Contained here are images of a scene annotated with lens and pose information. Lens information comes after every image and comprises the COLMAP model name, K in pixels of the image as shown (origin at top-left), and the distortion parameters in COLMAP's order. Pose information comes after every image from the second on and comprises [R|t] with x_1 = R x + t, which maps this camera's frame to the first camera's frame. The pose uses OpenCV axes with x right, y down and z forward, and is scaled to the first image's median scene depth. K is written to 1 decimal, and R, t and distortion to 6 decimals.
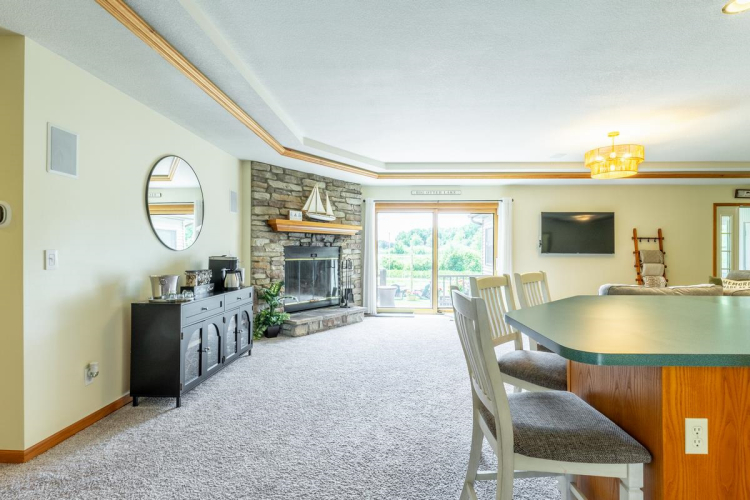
lens RADIAL K [[361.9, 0, 376.8], [0, 361.9, 248.8], [0, 0, 1]] dist [0.000575, 0.000314]
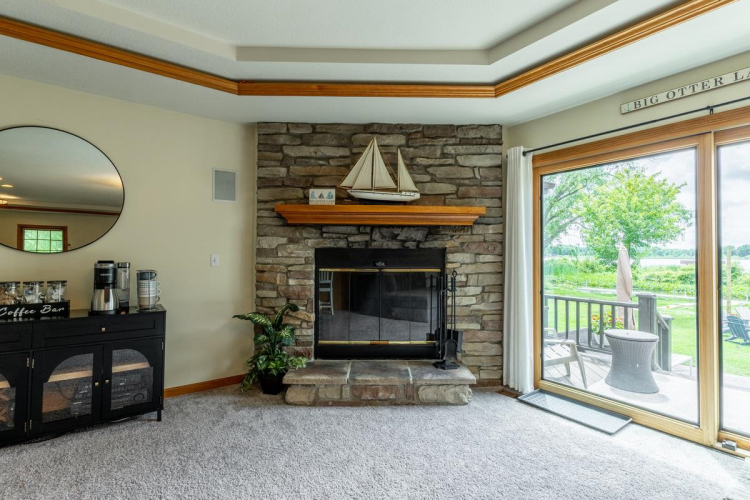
lens RADIAL K [[361.9, 0, 376.8], [0, 361.9, 248.8], [0, 0, 1]] dist [0.000575, 0.000314]
pose [[0.628815, -0.020142, -0.777294, 0.269089], [-0.001485, 0.999631, -0.027105, 0.009626], [0.777553, 0.018198, 0.628554, 0.630000]]
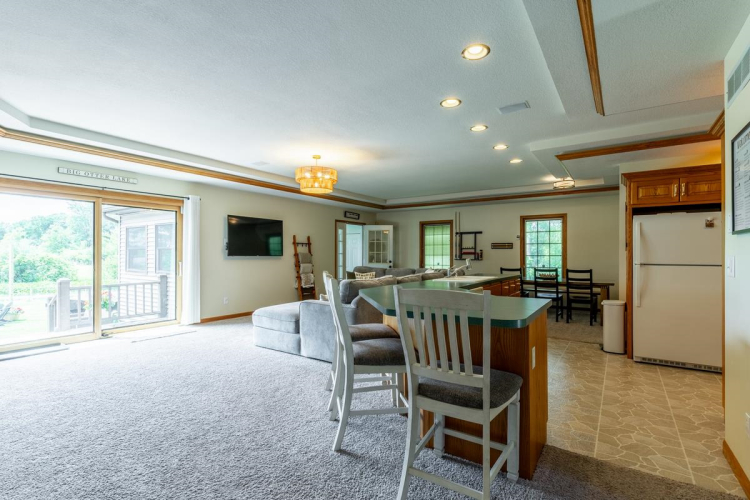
lens RADIAL K [[361.9, 0, 376.8], [0, 361.9, 248.8], [0, 0, 1]] dist [0.000575, 0.000314]
pose [[0.526806, 0.009480, 0.849933, -0.195045], [-0.001348, 0.999946, -0.010318, 0.002126], [-0.849984, 0.004290, 0.526790, 0.139995]]
